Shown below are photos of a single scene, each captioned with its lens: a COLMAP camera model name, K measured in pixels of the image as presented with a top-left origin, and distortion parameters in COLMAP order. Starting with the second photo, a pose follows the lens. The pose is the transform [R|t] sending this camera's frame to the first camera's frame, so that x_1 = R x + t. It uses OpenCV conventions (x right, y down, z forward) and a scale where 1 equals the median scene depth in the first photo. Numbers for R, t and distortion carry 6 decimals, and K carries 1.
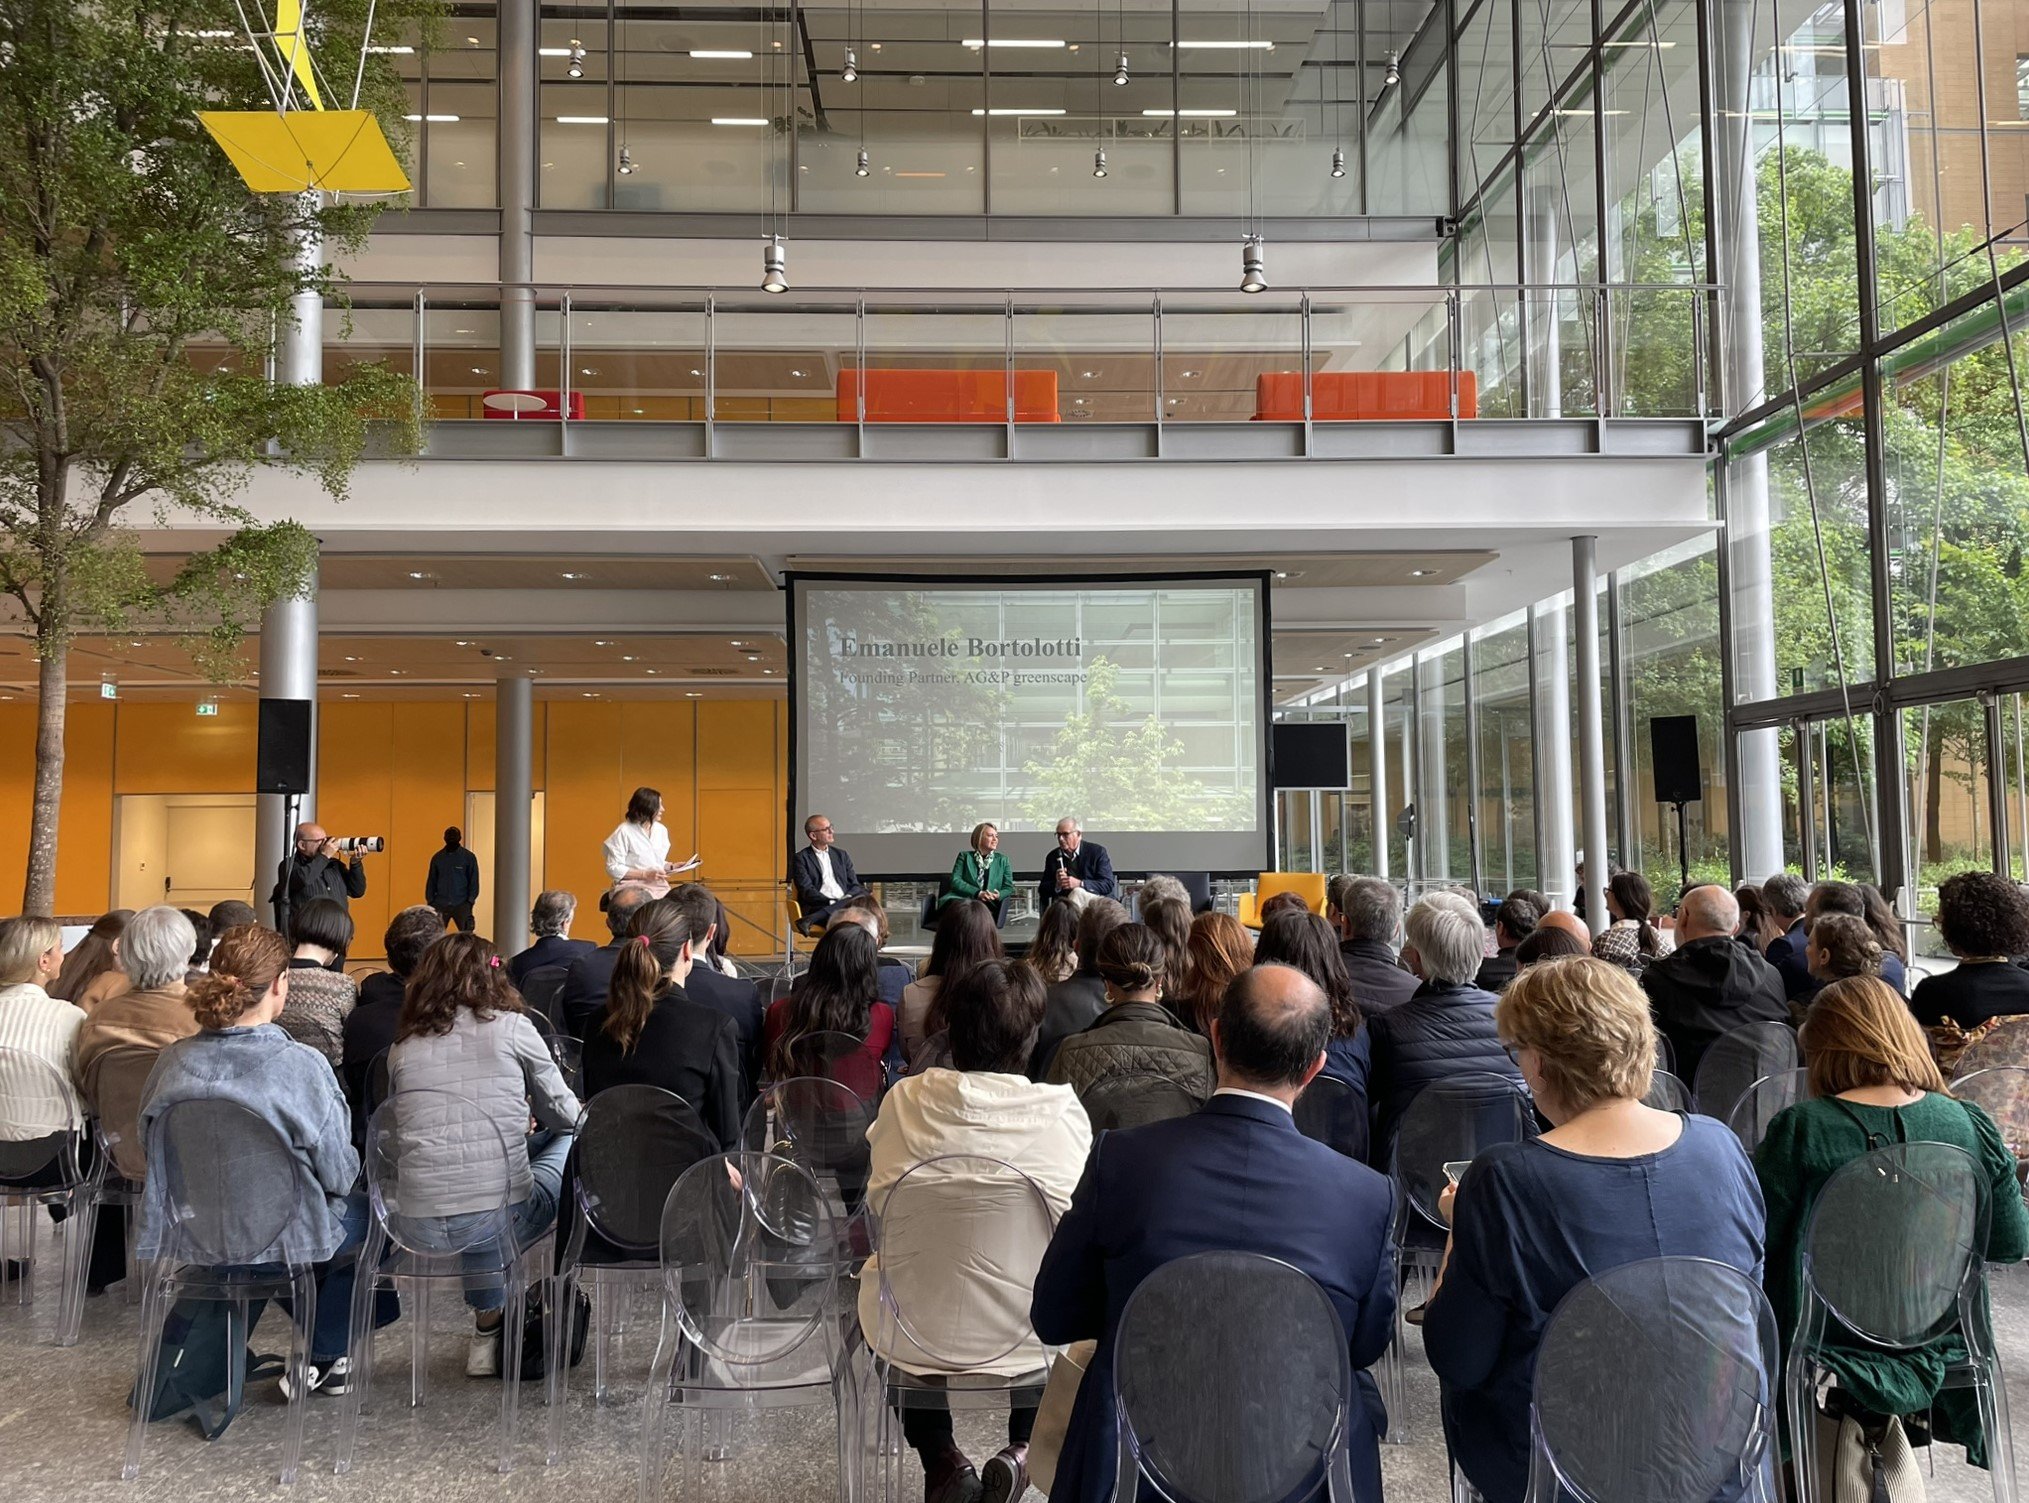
lens RADIAL K [[1555.9, 0, 1014.5], [0, 1555.9, 751.5], [0, 0, 1]] dist [0.036889, 0.002133]
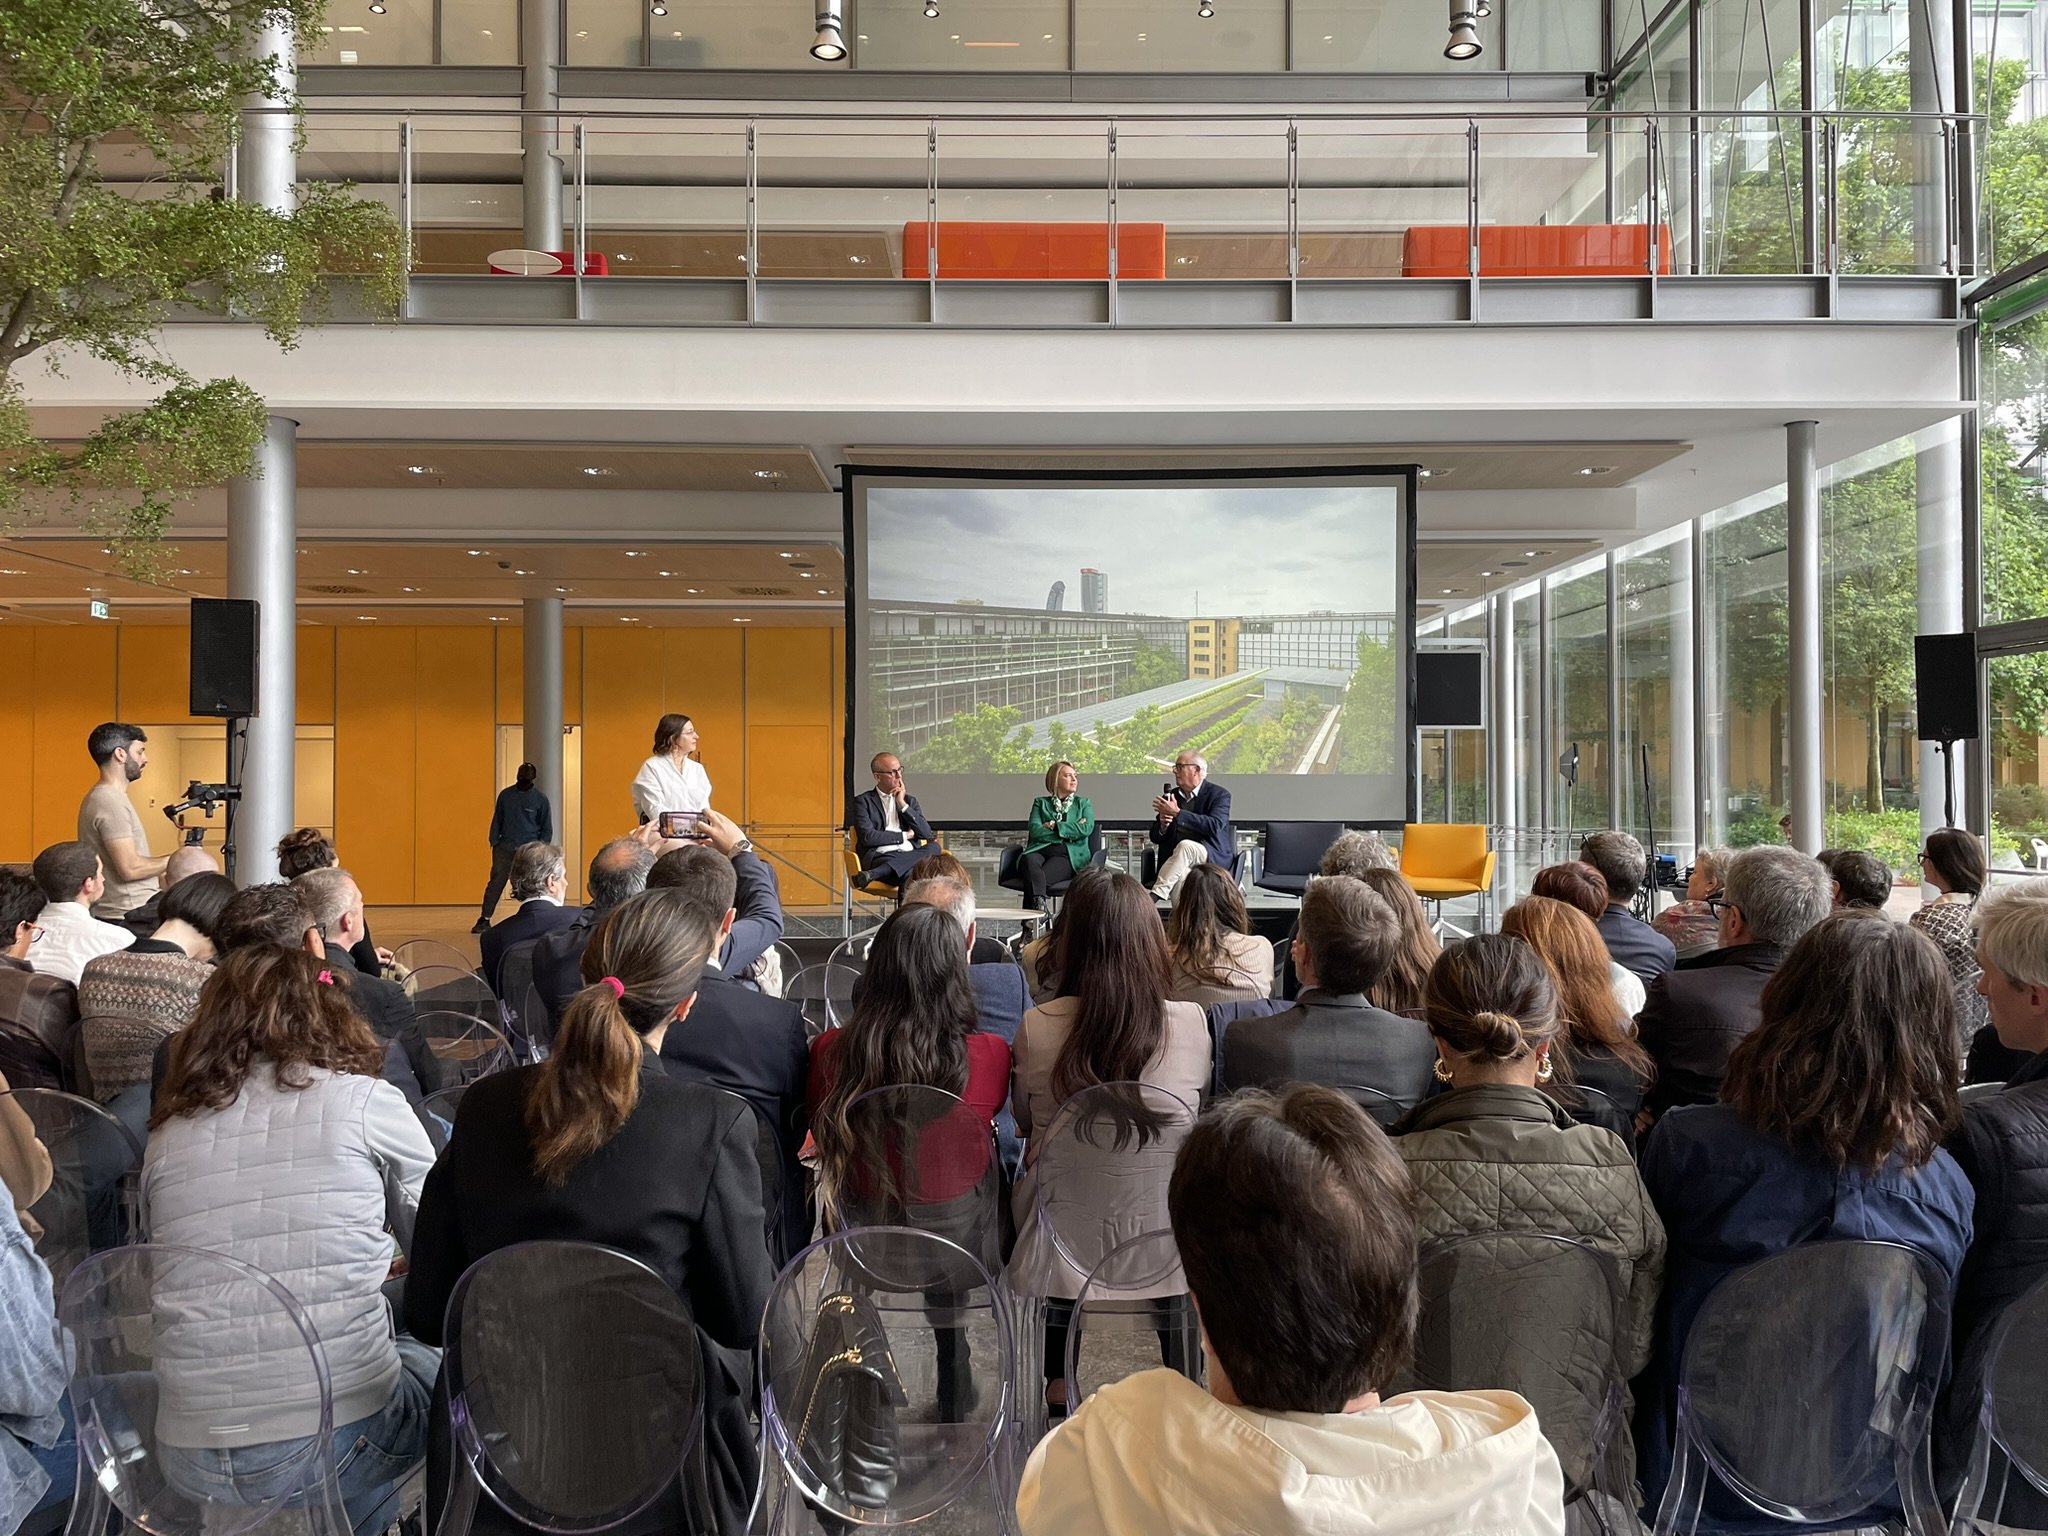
lens RADIAL K [[1556.4, 0, 1033.4], [0, 1556.4, 781.2], [0, 0, 1]] dist [0.012859, -0.000132]
pose [[0.999670, 0.007497, -0.024555, -0.019960], [-0.006123, 0.998435, 0.055593, 0.008353], [0.024933, -0.055424, 0.998152, 0.140476]]
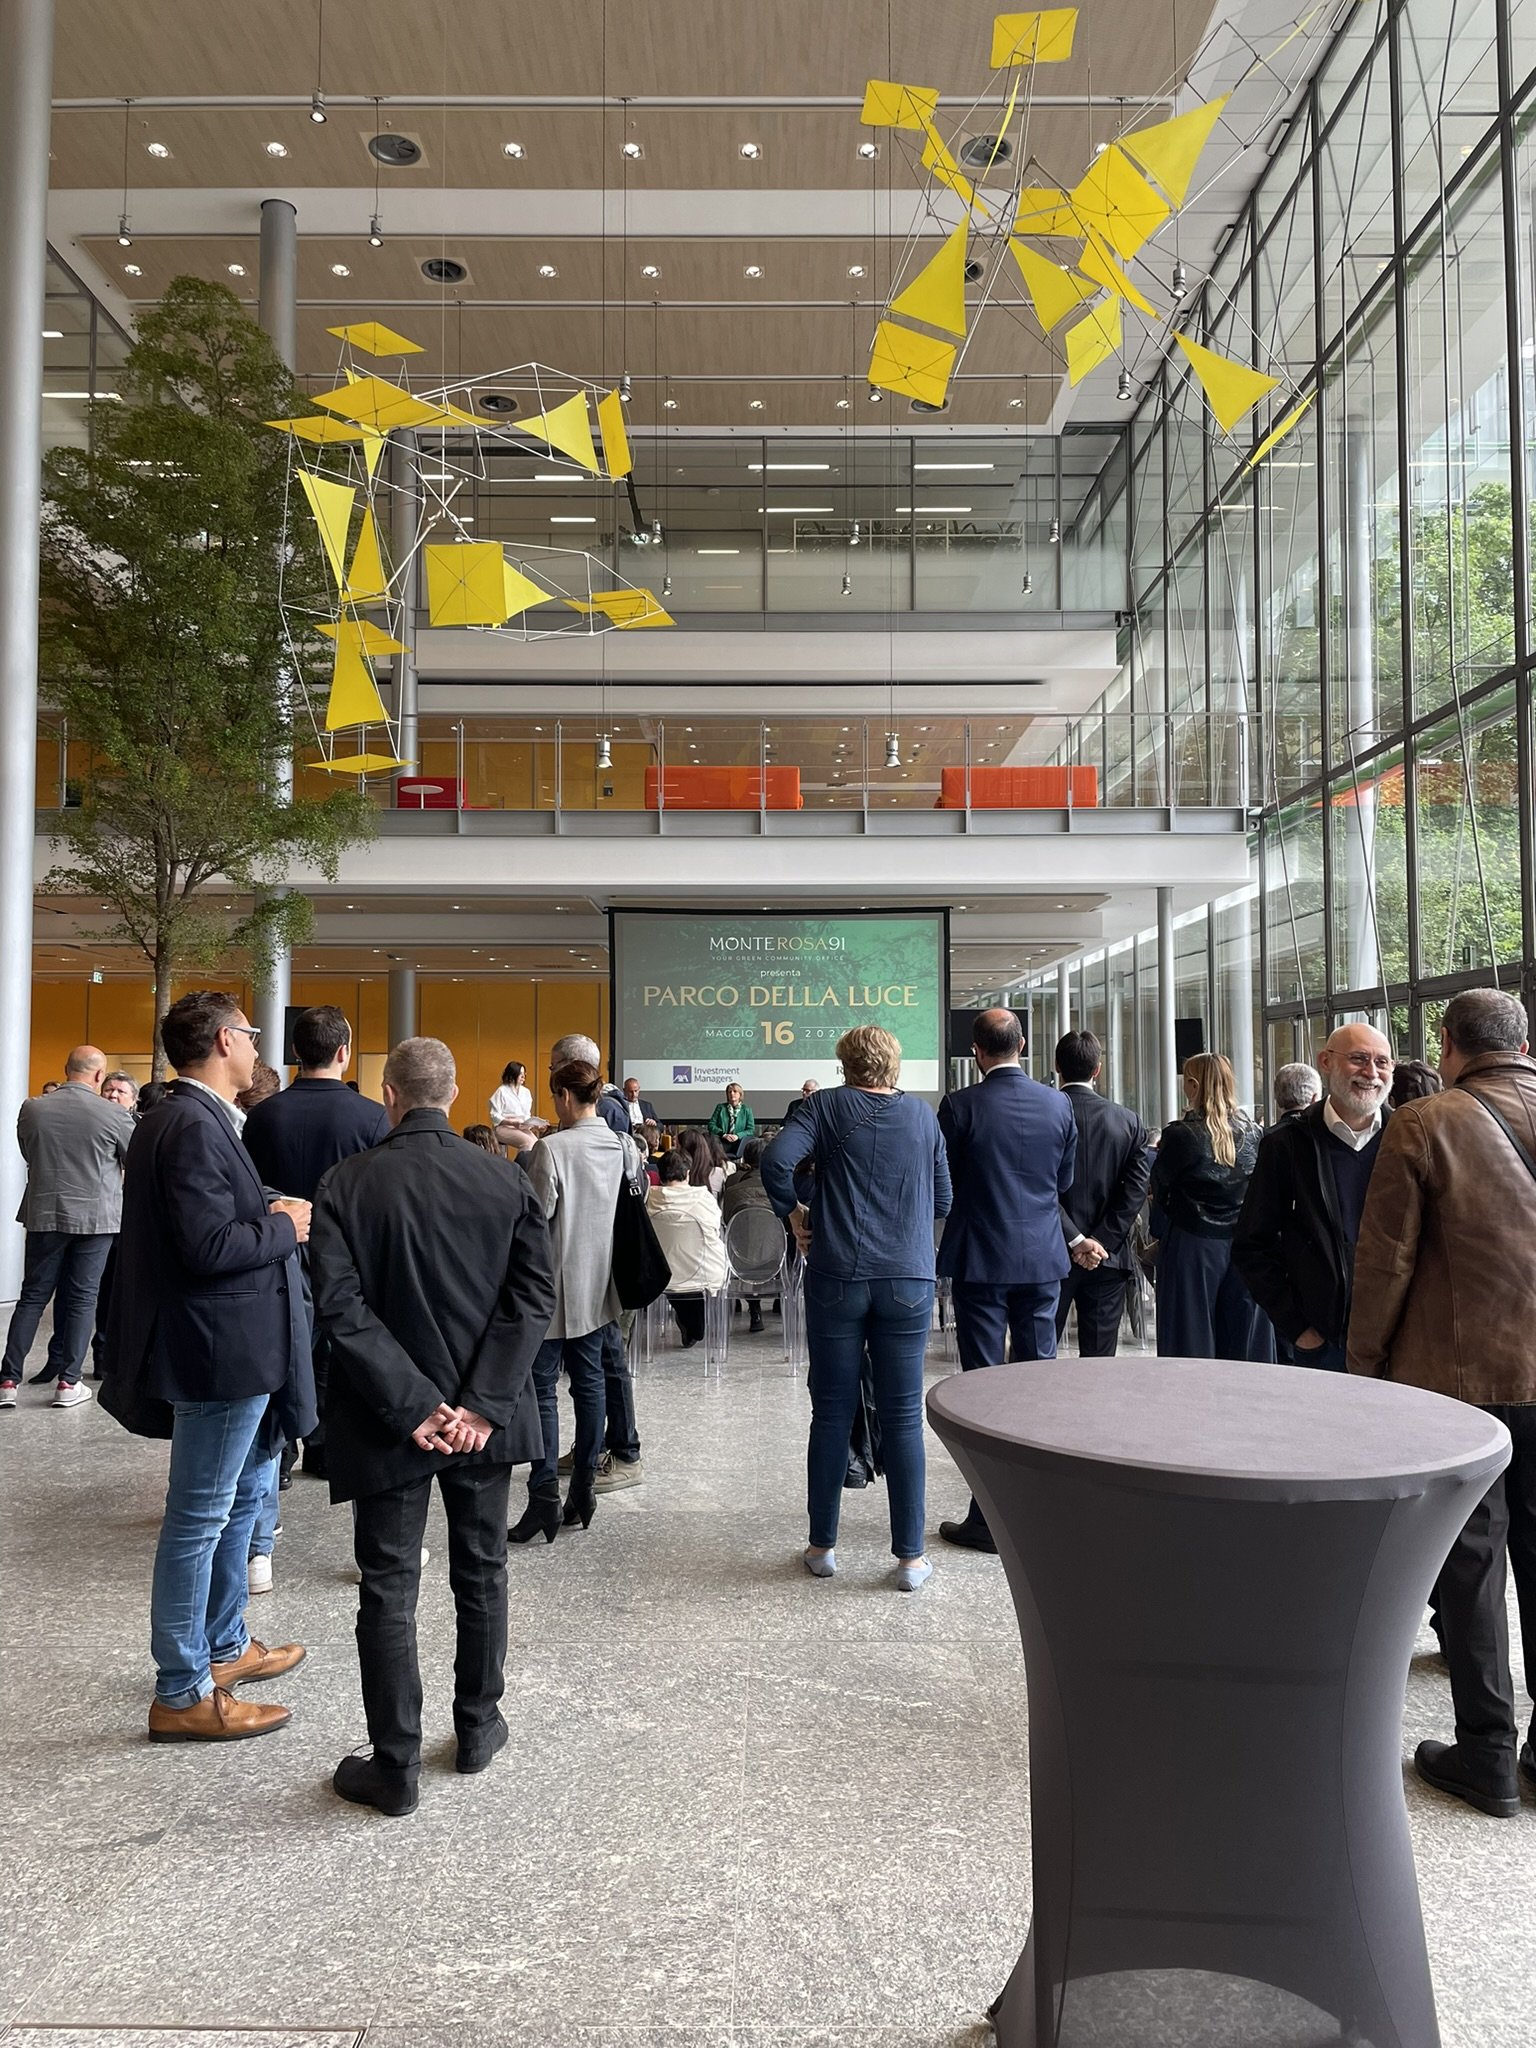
lens RADIAL K [[1556.4, 0, 768.0], [0, 1556.4, 1024.0], [0, 0, 1]] dist [0.012859, -0.000132]
pose [[0.999056, 0.006320, -0.042990, 0.058708], [-0.005616, 0.999848, 0.016485, -0.031612], [0.043088, -0.016228, 0.998939, -0.403842]]
